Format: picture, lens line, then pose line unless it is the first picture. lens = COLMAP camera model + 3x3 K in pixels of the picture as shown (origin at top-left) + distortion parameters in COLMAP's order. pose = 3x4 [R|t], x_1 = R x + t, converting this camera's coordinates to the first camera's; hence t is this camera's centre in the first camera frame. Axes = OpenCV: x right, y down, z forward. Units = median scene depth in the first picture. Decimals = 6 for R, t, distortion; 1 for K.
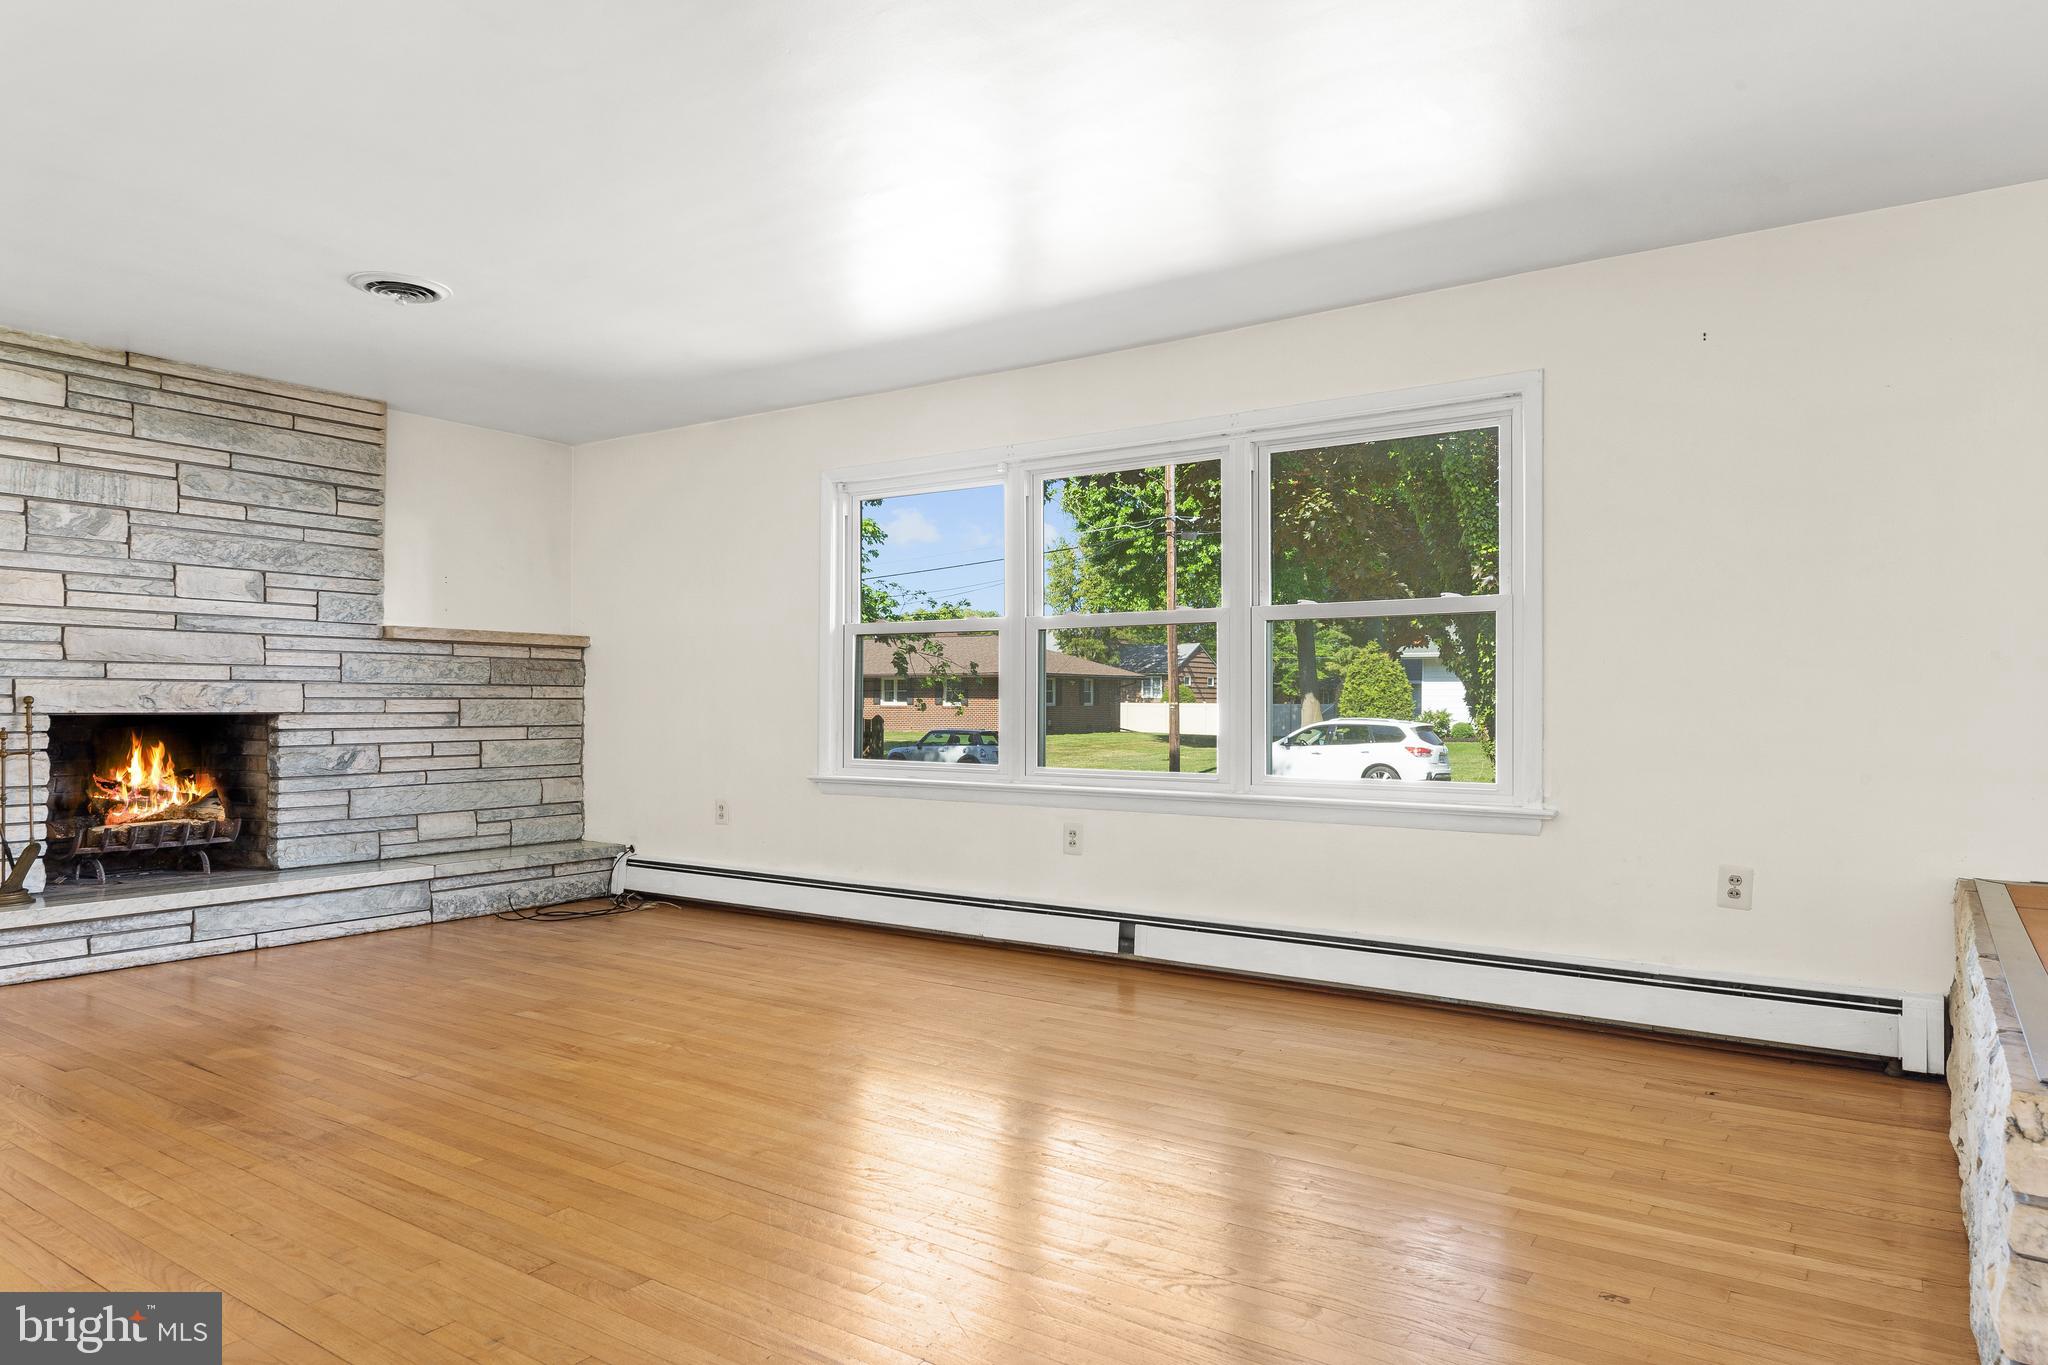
lens RADIAL K [[1291.8, 0, 1025.5], [0, 1291.8, 686.5], [0, 0, 1]] dist [-0.003087, -0.001863]
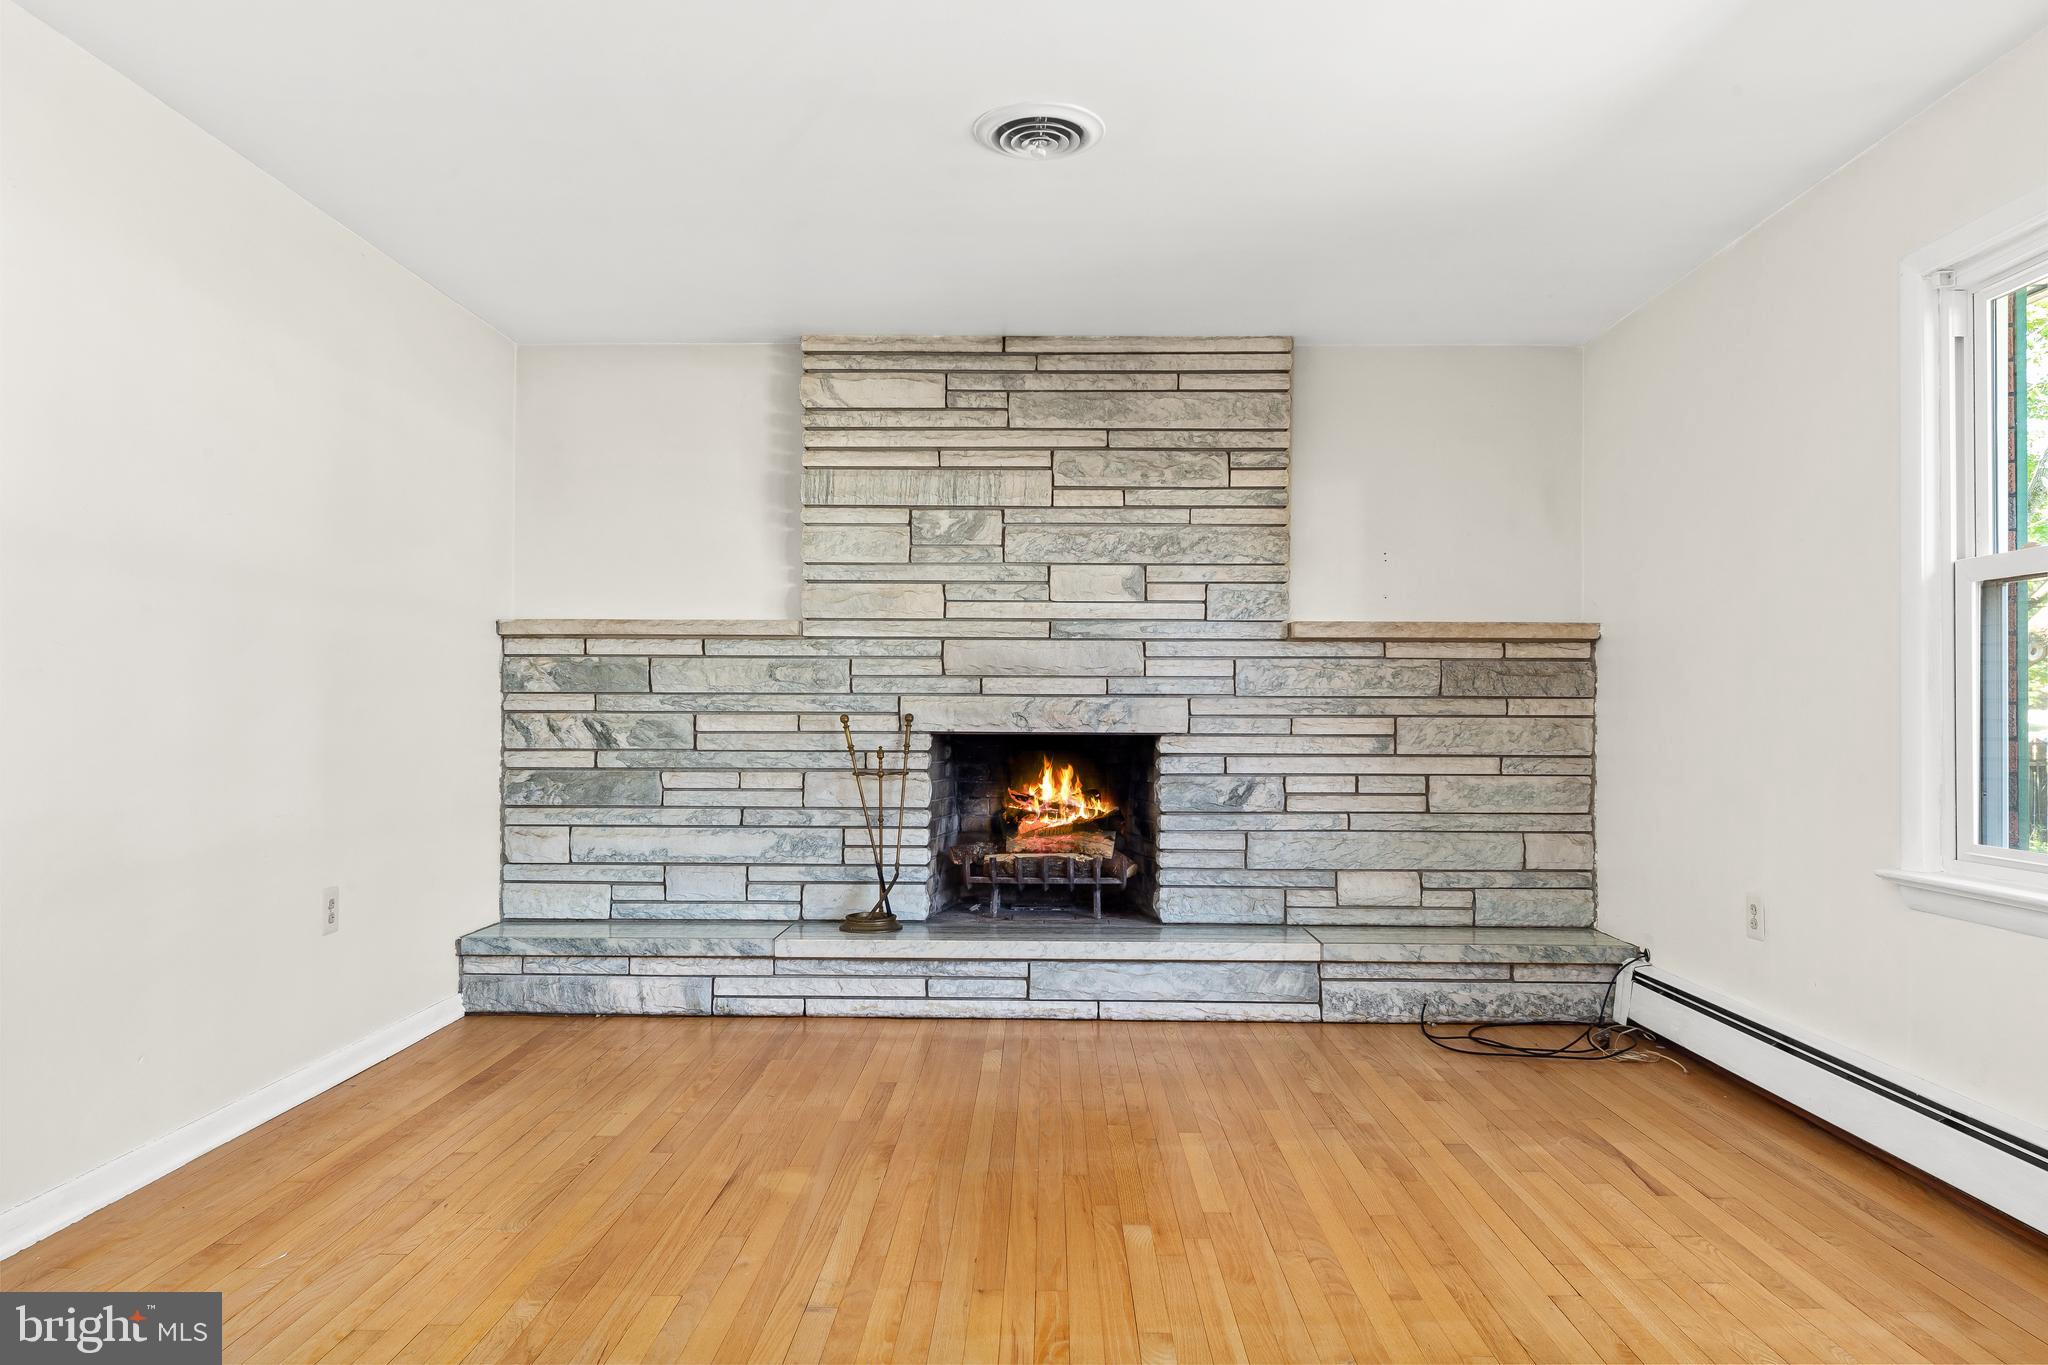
lens RADIAL K [[1331.2, 0, 1018.2], [0, 1331.2, 684.9], [0, 0, 1]] dist [0.011076, -0.006845]
pose [[0.549891, -0.020583, -0.834983, 0.085162], [0.007358, 0.999777, -0.019799, 0.005487], [0.835204, 0.004744, 0.549919, 0.453552]]
